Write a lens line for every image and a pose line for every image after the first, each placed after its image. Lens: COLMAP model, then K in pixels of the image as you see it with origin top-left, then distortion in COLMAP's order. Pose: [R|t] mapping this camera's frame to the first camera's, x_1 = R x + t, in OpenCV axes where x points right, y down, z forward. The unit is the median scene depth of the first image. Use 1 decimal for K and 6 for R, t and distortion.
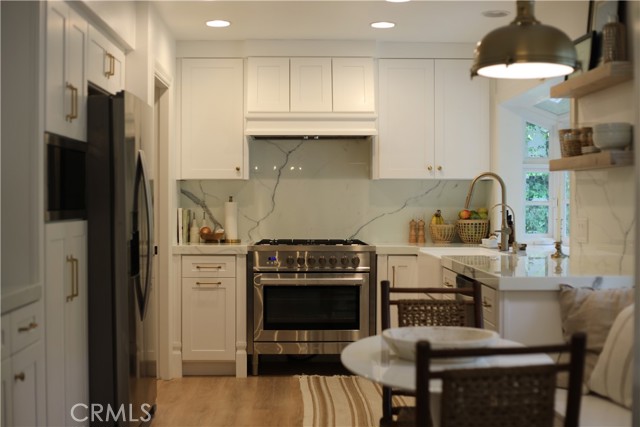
lens RADIAL K [[942.8, 0, 320.0], [0, 942.8, 213.5], [0, 0, 1]] dist [-0.124037, -0.016112]
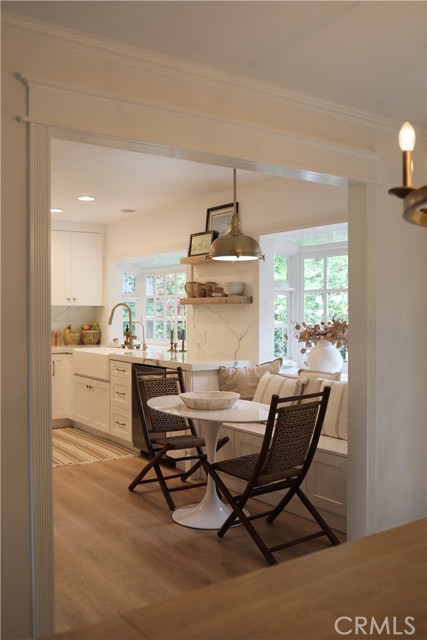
lens RADIAL K [[620.5, 0, 213.5], [0, 620.5, 320.0], [0, 0, 1]] dist [-0.003896, -0.000675]
pose [[0.840490, -0.005737, 0.541796, -0.356976], [0.006210, 0.999980, 0.000955, -0.016332], [-0.541791, 0.002562, 0.840509, -0.048181]]
